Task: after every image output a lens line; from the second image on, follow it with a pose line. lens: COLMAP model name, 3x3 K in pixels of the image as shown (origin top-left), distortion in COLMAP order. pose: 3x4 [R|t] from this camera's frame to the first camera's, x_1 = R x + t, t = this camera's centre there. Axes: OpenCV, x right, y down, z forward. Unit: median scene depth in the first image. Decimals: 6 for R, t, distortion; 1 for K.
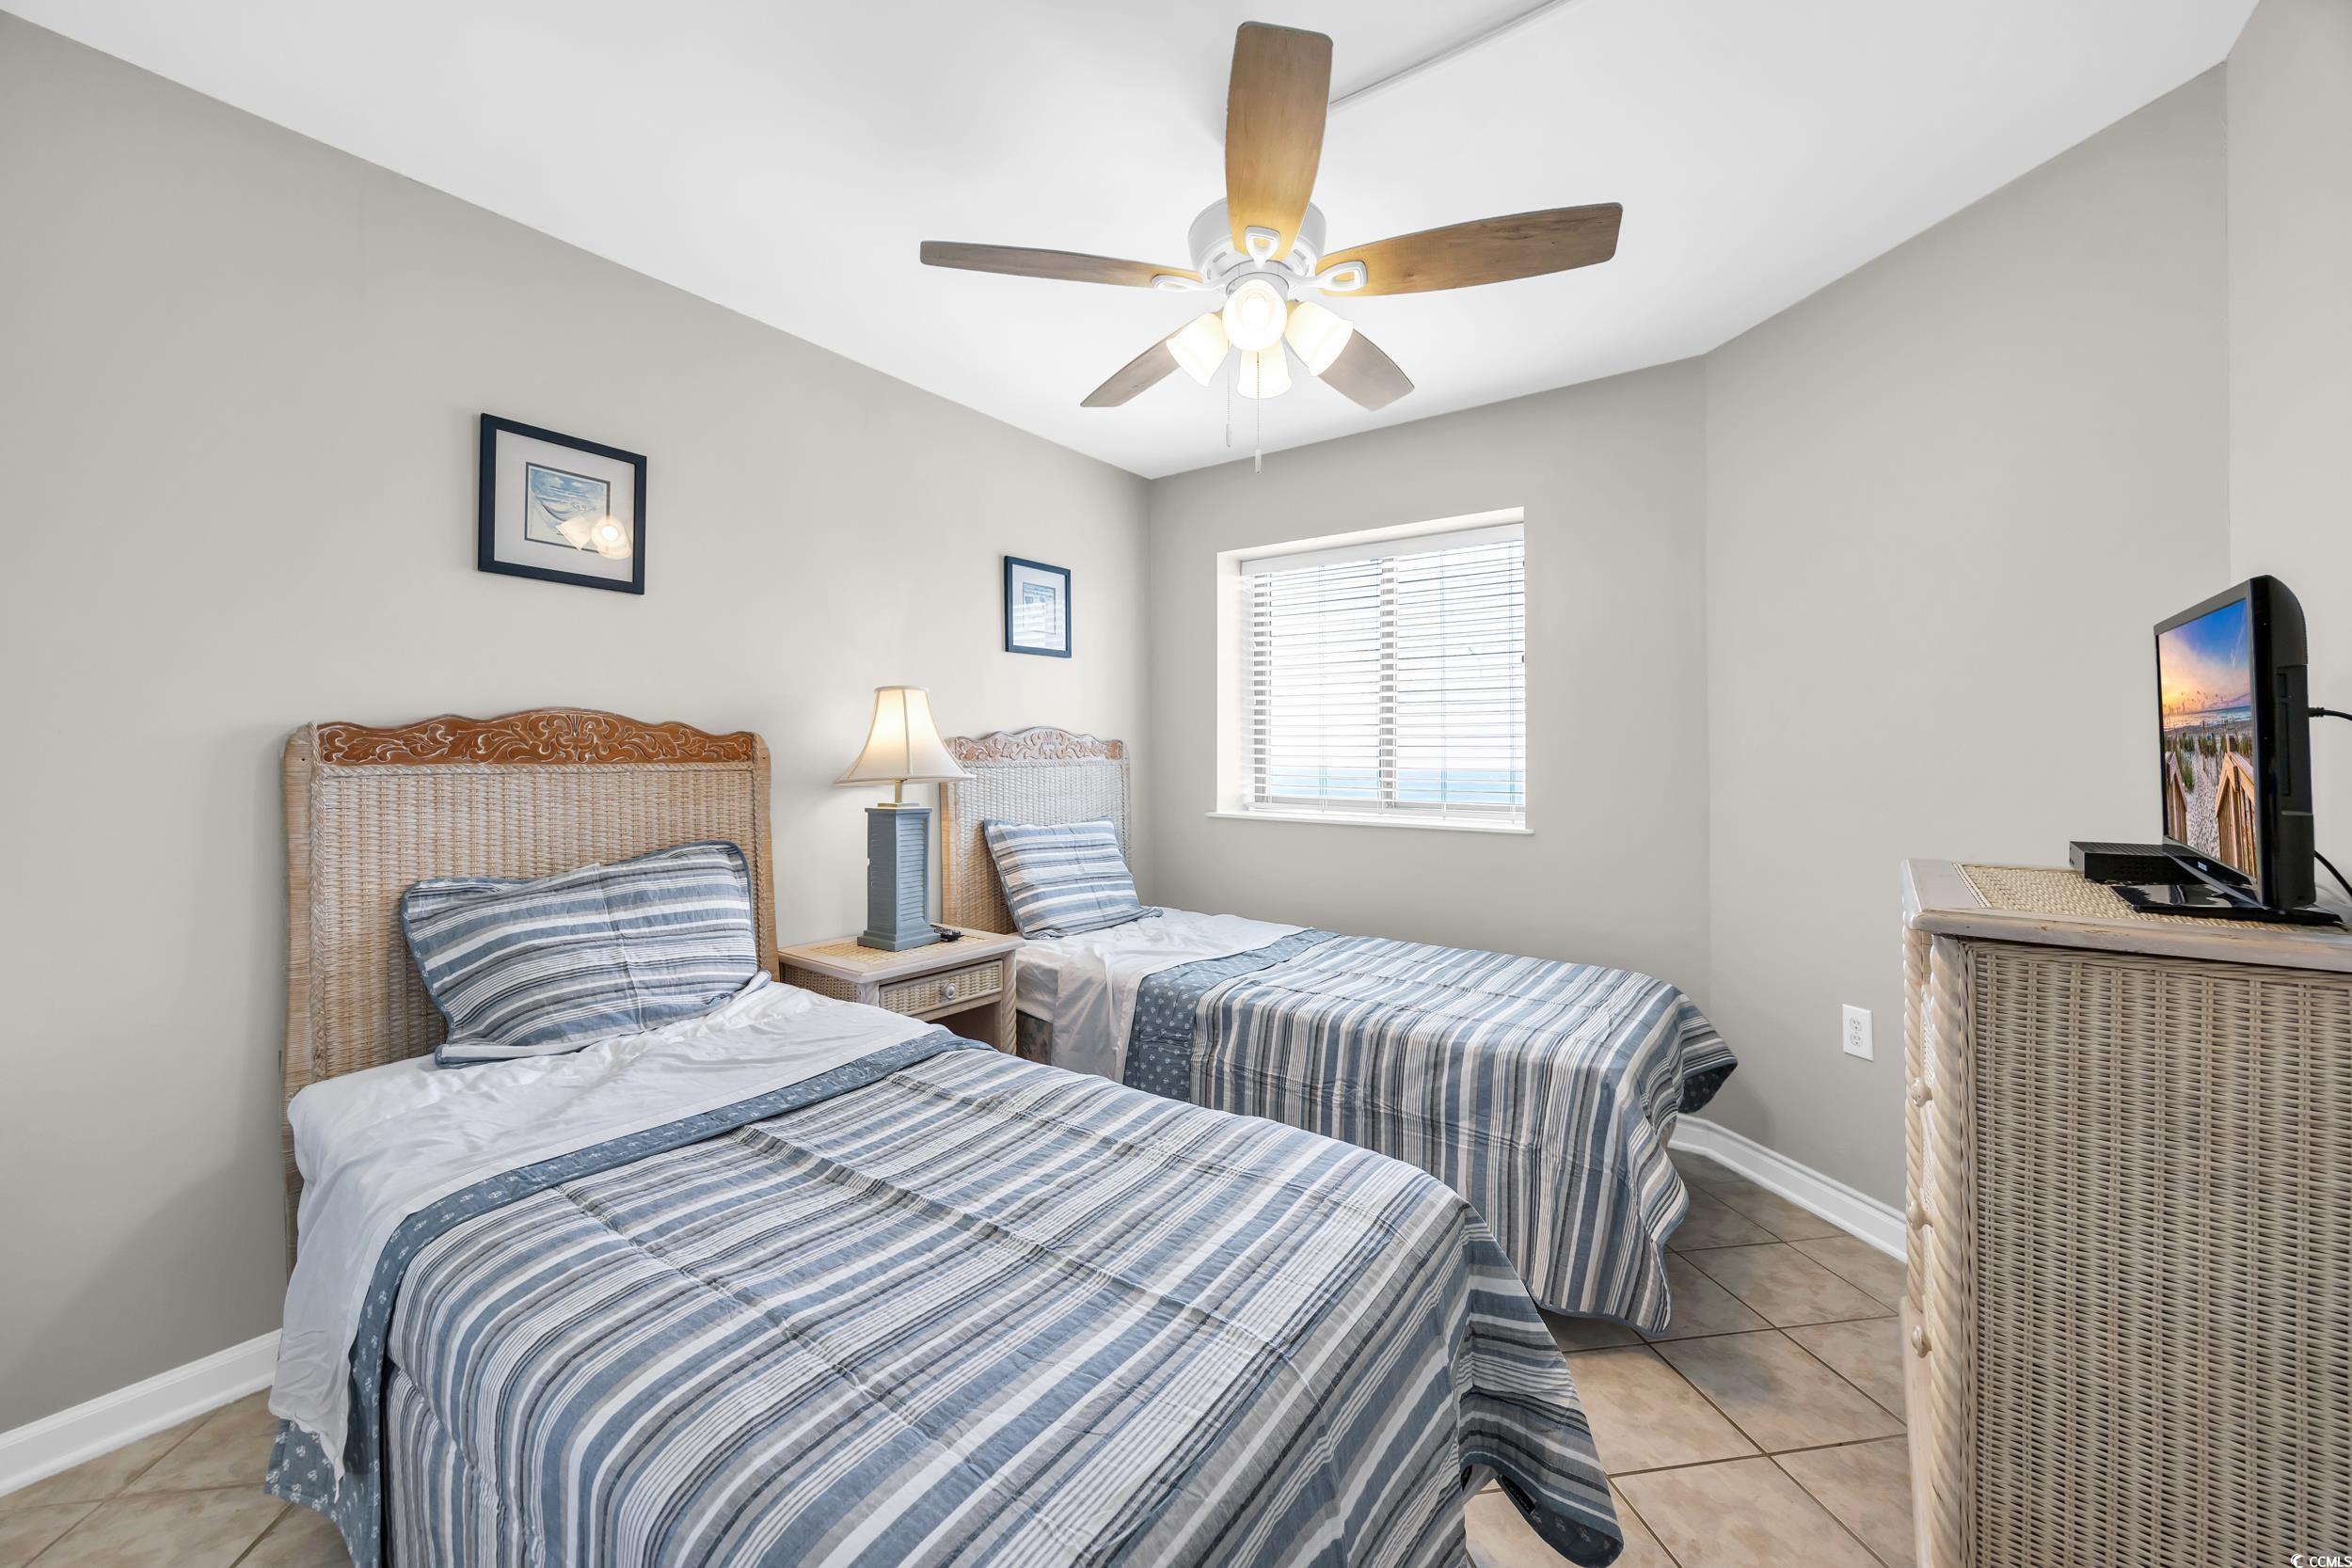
lens RADIAL K [[878.4, 0, 1166.9], [0, 878.4, 779.0], [0, 0, 1]] dist [-0.002884, -0.000005]
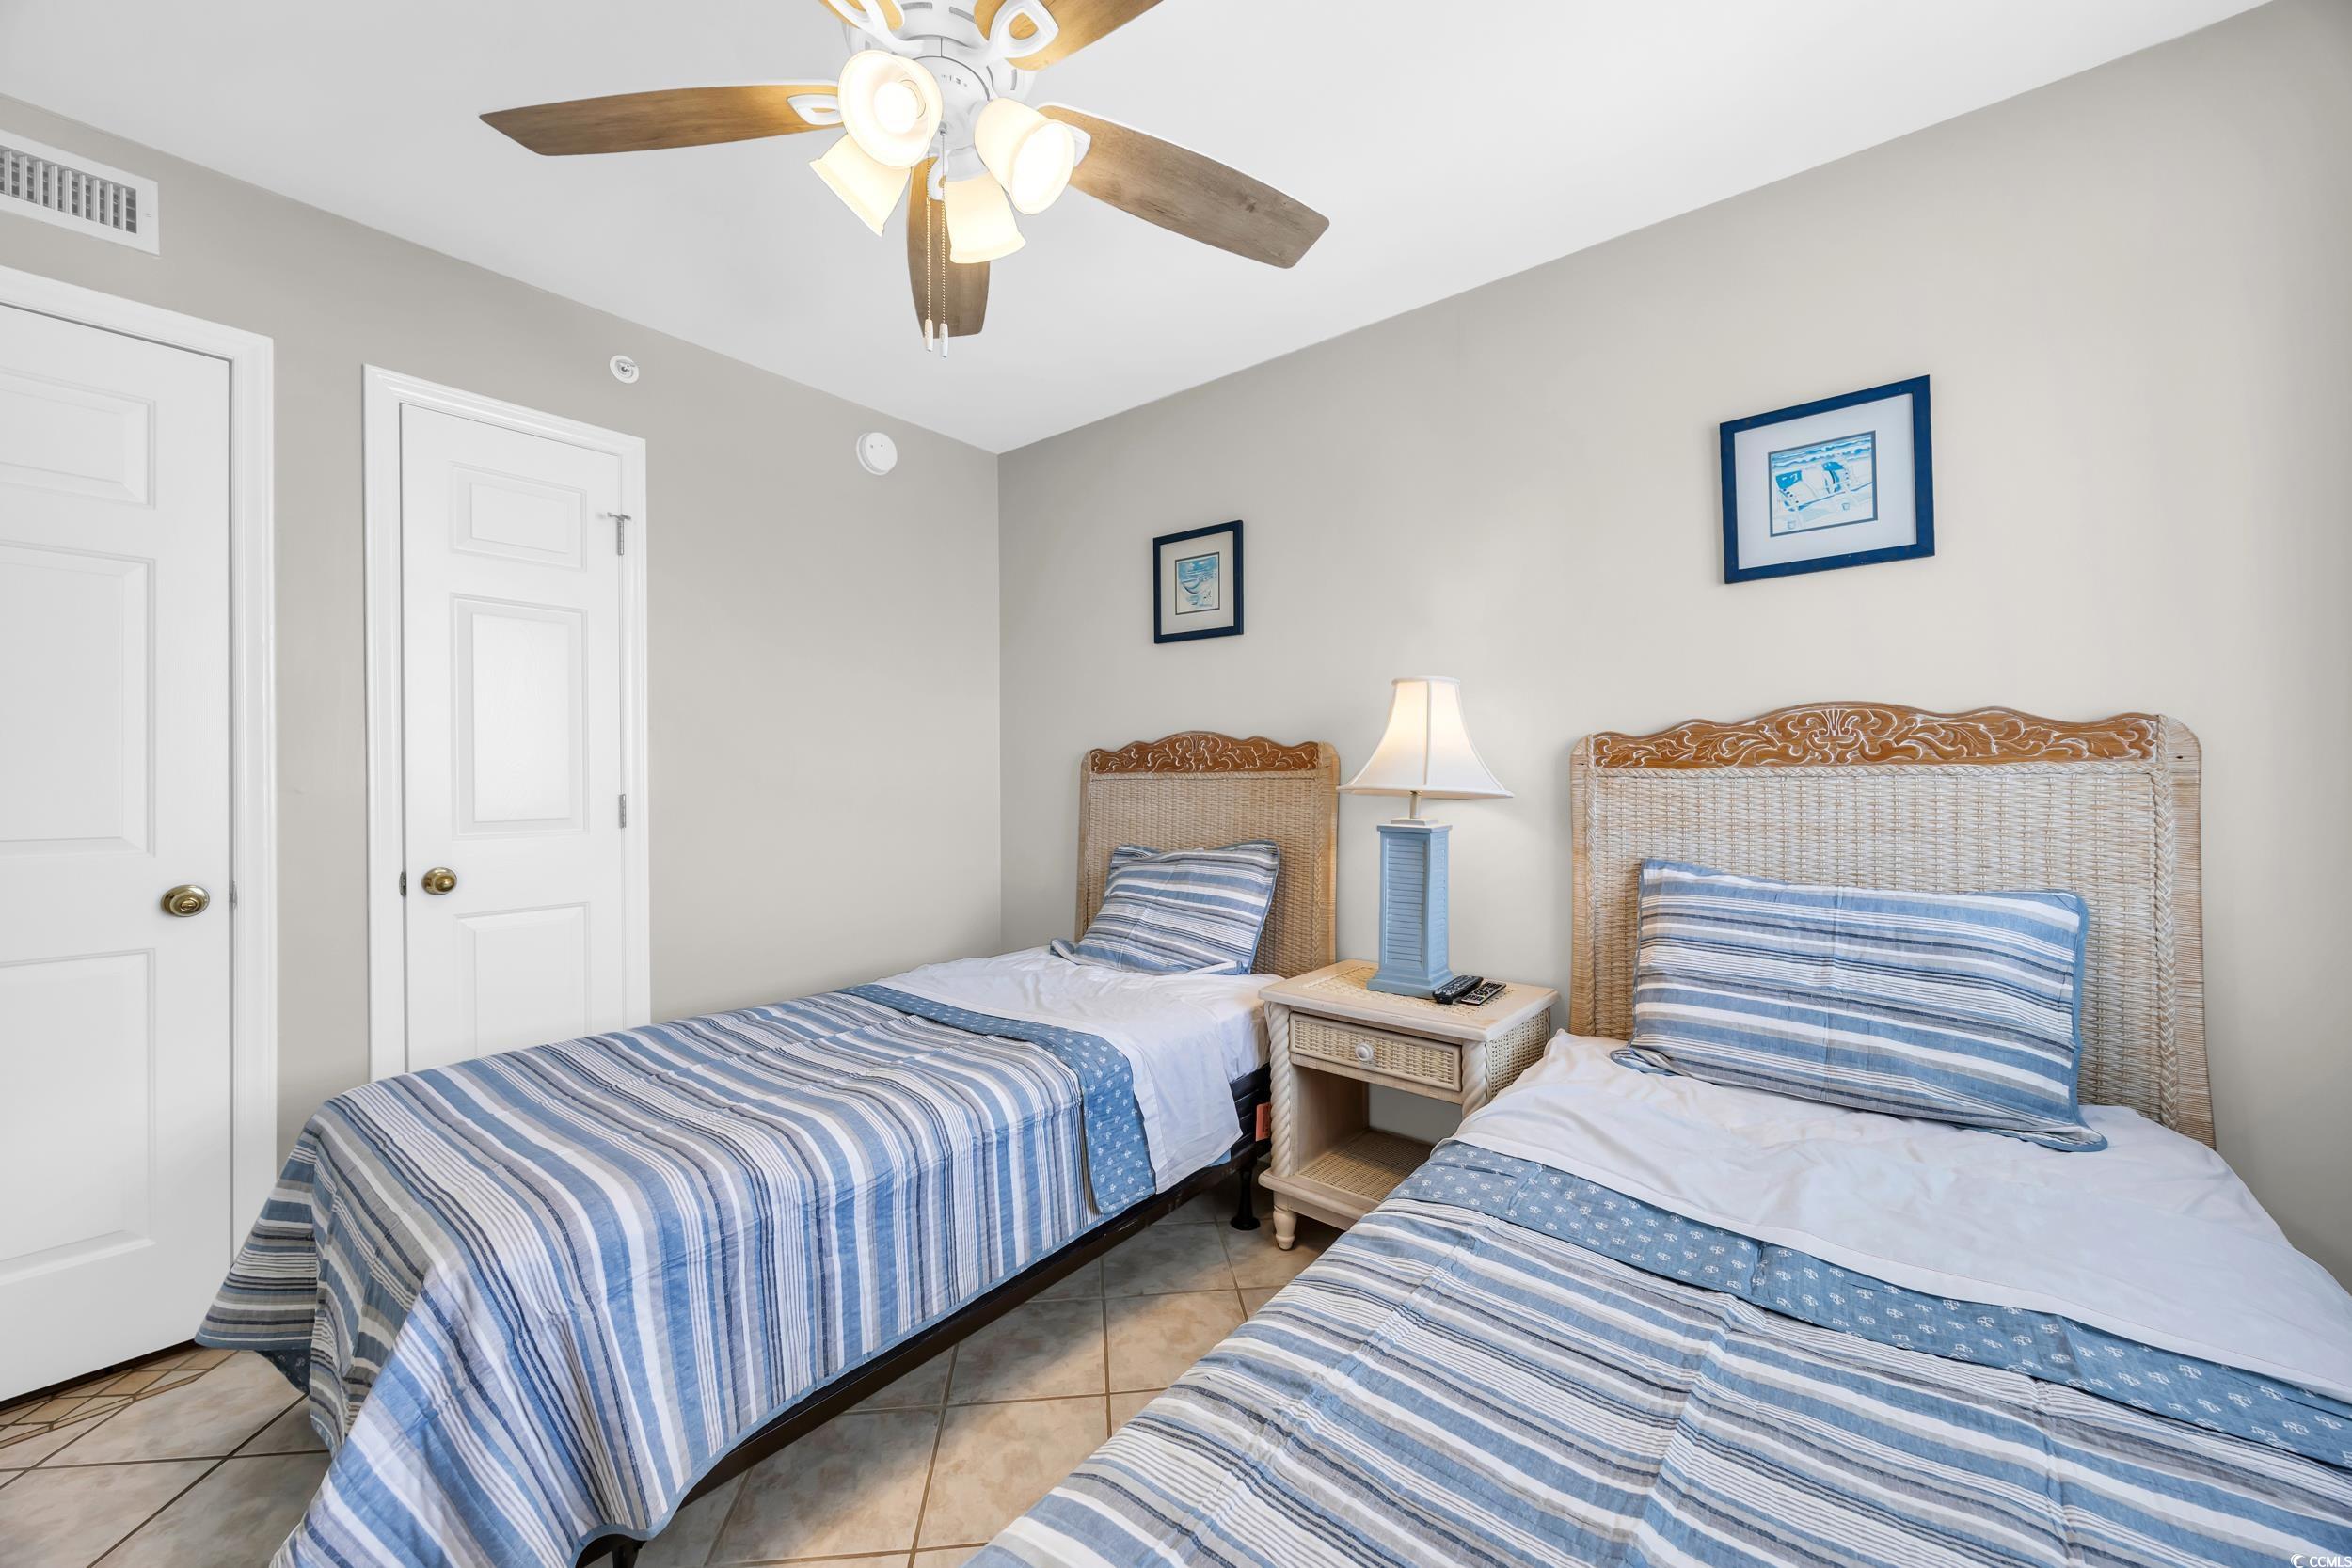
lens RADIAL K [[878.4, 0, 1166.9], [0, 878.4, 779.0], [0, 0, 1]] dist [-0.002884, -0.000005]
pose [[-0.035160, 0.012700, -0.999301, 0.594526], [-0.011447, 0.999849, 0.013110, -0.021461], [0.999316, 0.011900, -0.035009, 0.885998]]
